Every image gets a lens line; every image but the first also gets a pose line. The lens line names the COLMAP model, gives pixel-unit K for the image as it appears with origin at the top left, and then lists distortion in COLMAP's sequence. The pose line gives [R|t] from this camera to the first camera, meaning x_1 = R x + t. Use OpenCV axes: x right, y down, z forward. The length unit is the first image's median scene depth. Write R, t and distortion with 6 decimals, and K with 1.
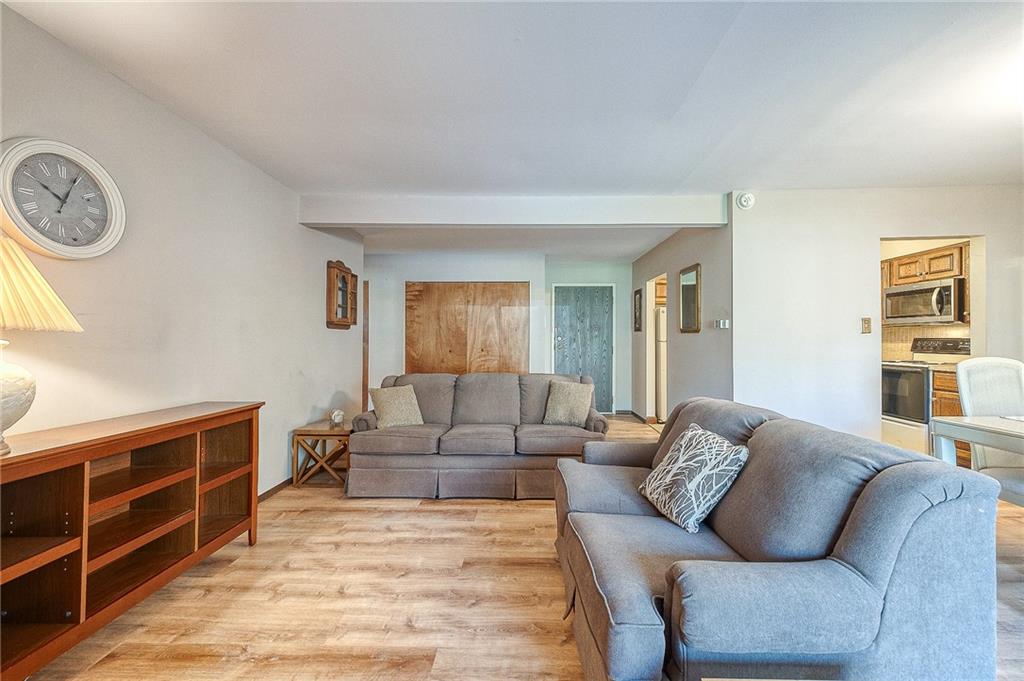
lens RADIAL K [[410.8, 0, 512.0], [0, 410.8, 340.5], [0, 0, 1]] dist [-0.000249, -0.000096]
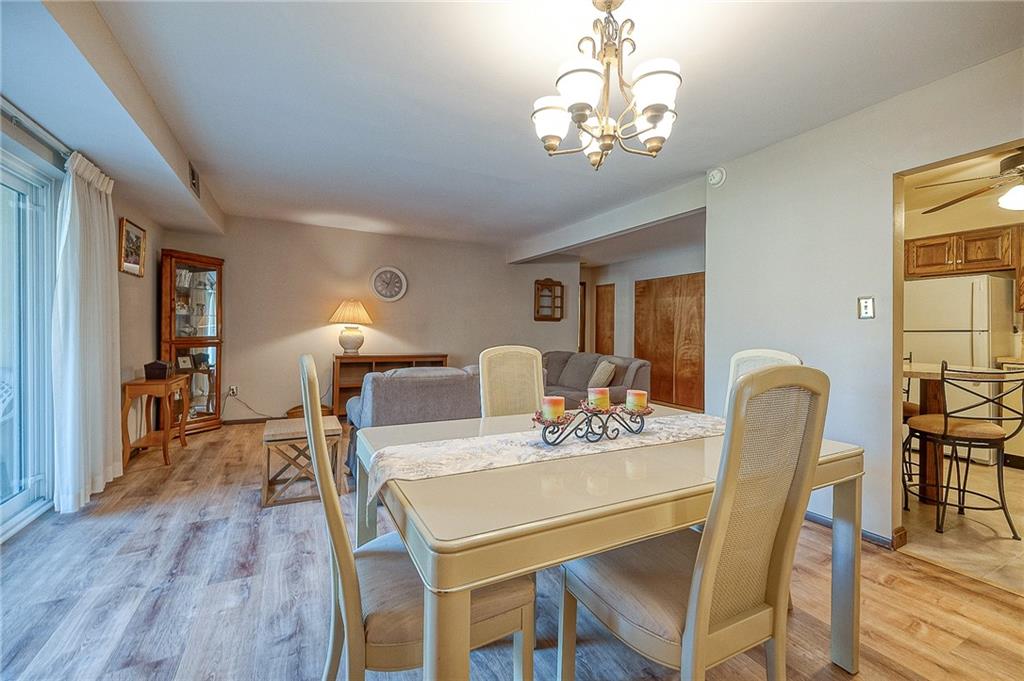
lens RADIAL K [[429.3, 0, 512.0], [0, 429.3, 340.5], [0, 0, 1]] dist [0.000300, 0.000006]
pose [[0.476973, 0.023976, -0.878591, 1.181152], [-0.005913, 0.999693, 0.024071, 0.007501], [0.878898, -0.006286, 0.476968, 0.120744]]
